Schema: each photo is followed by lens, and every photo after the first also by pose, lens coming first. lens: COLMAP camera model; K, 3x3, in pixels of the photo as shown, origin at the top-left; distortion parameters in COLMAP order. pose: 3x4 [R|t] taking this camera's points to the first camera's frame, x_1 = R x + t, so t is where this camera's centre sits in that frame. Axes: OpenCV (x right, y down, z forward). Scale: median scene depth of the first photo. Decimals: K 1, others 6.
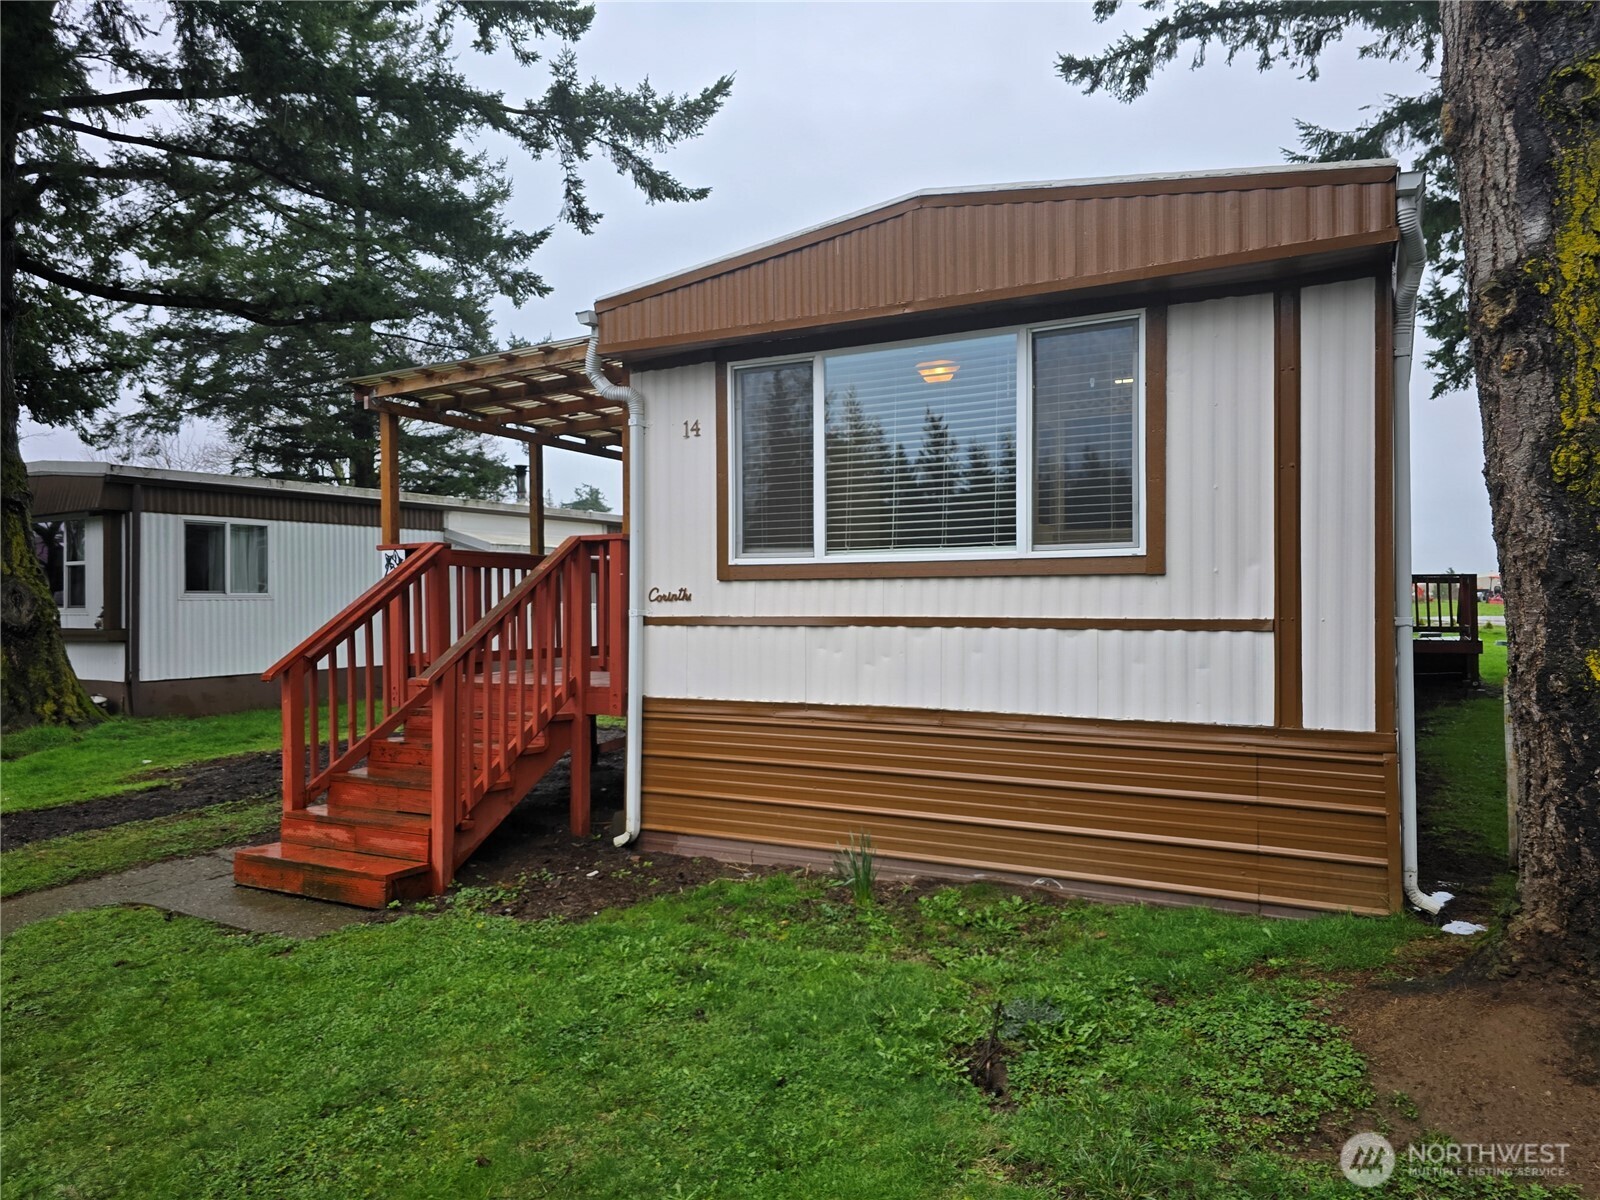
lens RADIAL K [[1077.7, 0, 803.3], [0, 1077.7, 614.8], [0, 0, 1]] dist [0.056942, -0.047264]
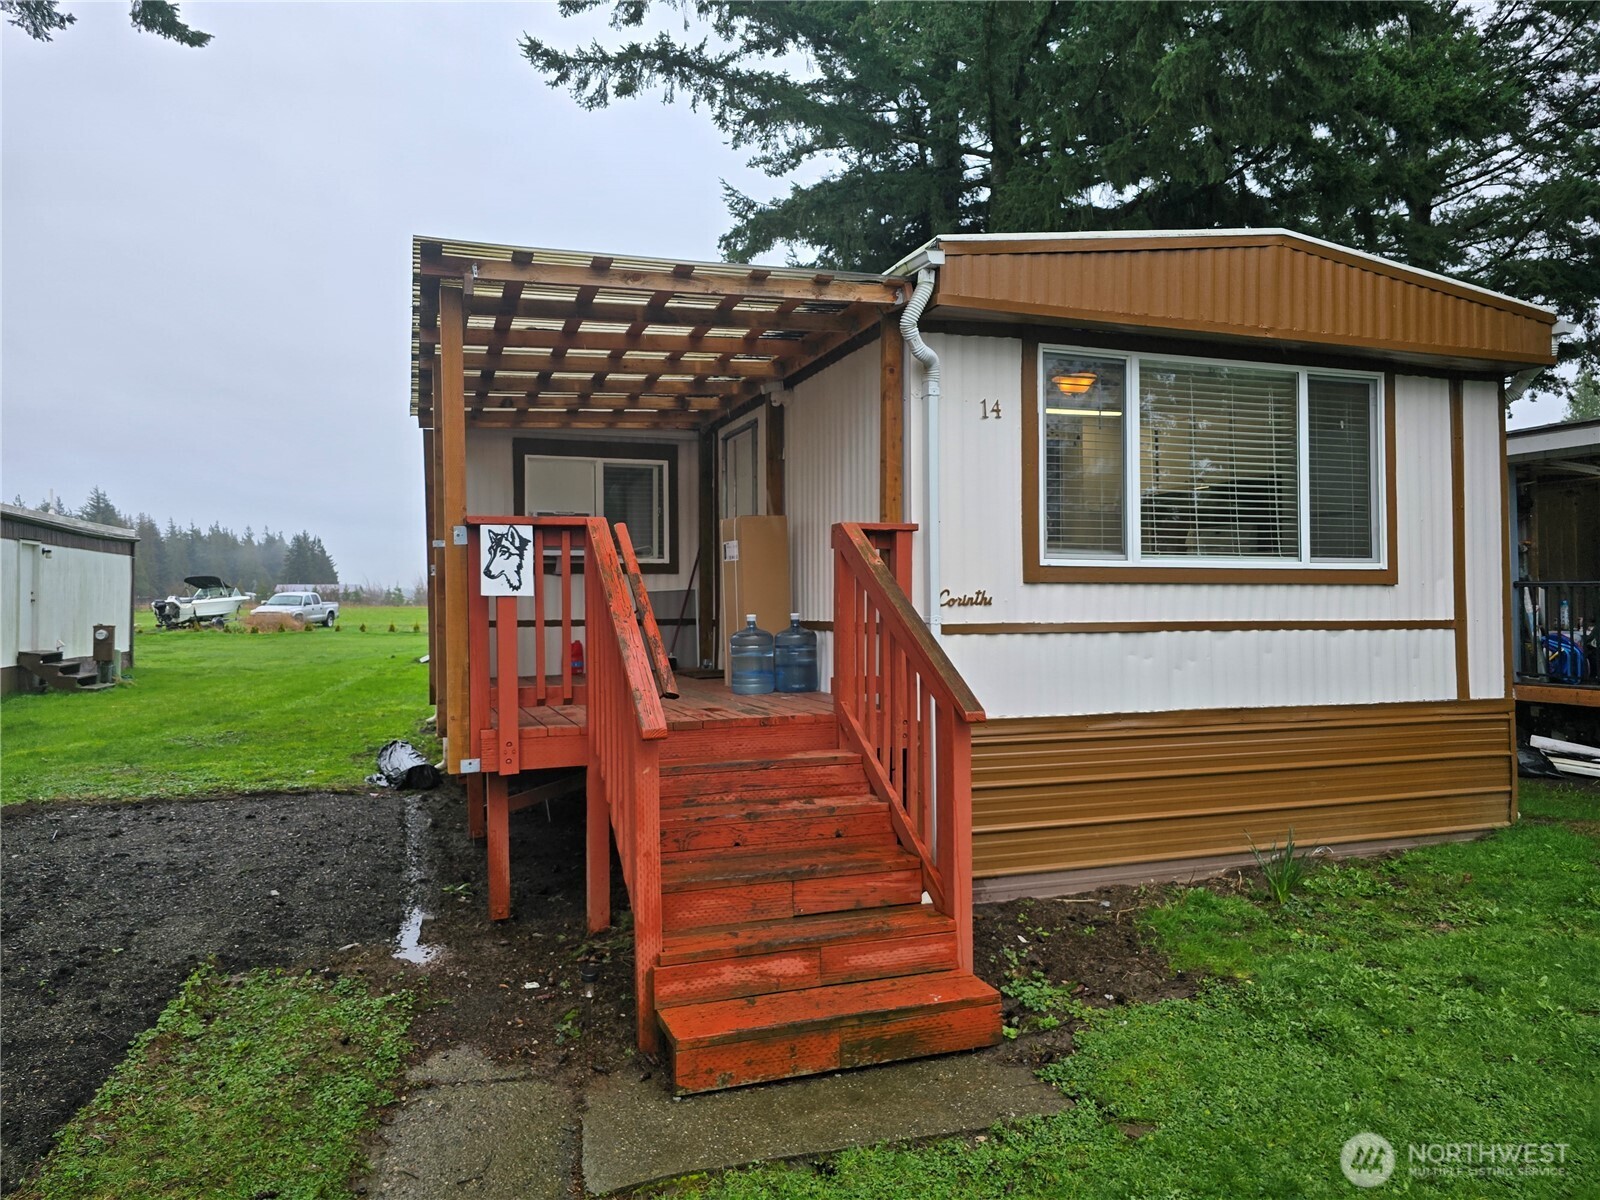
lens RADIAL K [[1077.7, 0, 800.5], [0, 1077.7, 587.1], [0, 0, 1]] dist [0.056942, -0.047264]
pose [[0.668680, 0.012488, 0.743445, -0.882497], [0.008969, 0.999651, -0.024858, -0.007925], [-0.743496, 0.023290, 0.668335, 0.549264]]
